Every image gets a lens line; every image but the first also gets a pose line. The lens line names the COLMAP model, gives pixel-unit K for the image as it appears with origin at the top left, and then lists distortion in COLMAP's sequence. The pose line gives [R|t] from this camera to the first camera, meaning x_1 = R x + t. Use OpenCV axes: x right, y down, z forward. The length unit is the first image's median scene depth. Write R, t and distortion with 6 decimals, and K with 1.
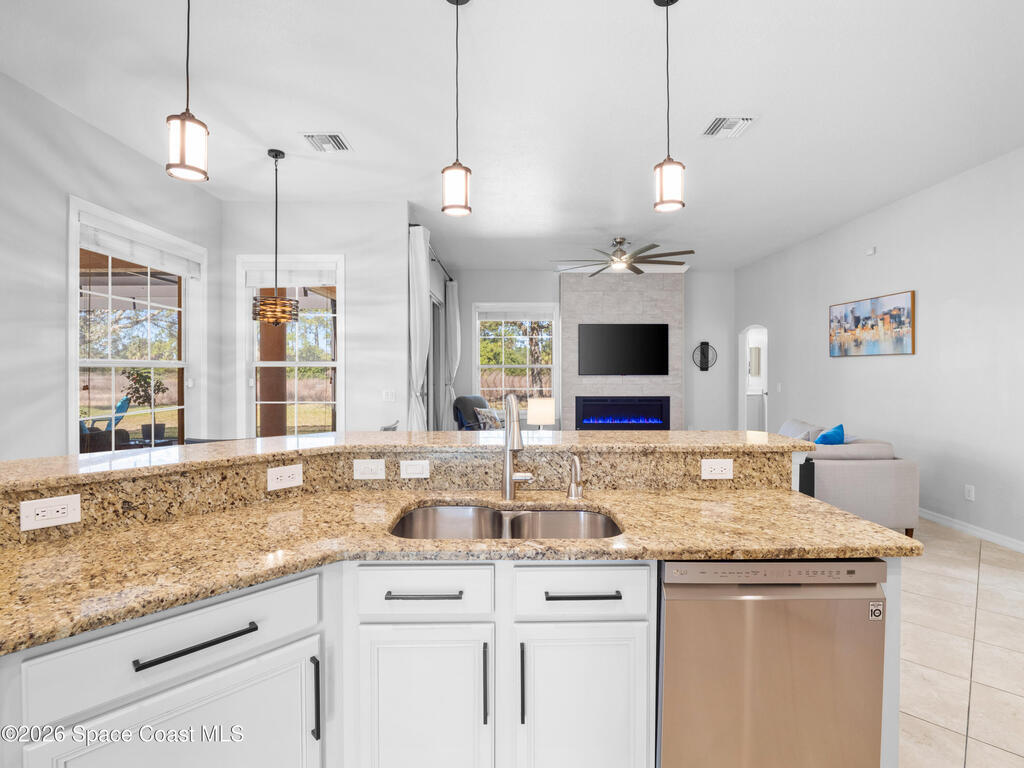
lens RADIAL K [[496.4, 0, 505.4], [0, 496.4, 368.9], [0, 0, 1]] dist [-0.012054, -0.001377]
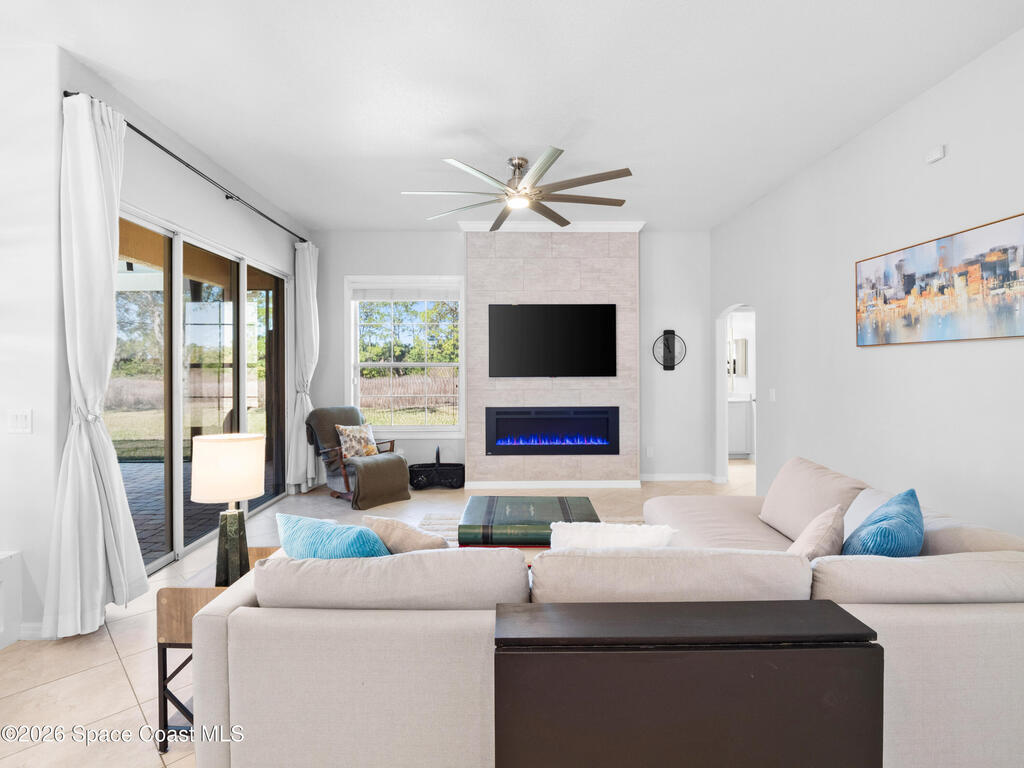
lens RADIAL K [[496.4, 0, 508.2], [0, 496.4, 364.0], [0, 0, 1]] dist [-0.012054, -0.001377]
pose [[0.999834, -0.003741, 0.017839, 0.232683], [0.003878, 0.999963, -0.007615, -0.000526], [-0.017810, 0.007683, 0.999812, 0.426658]]
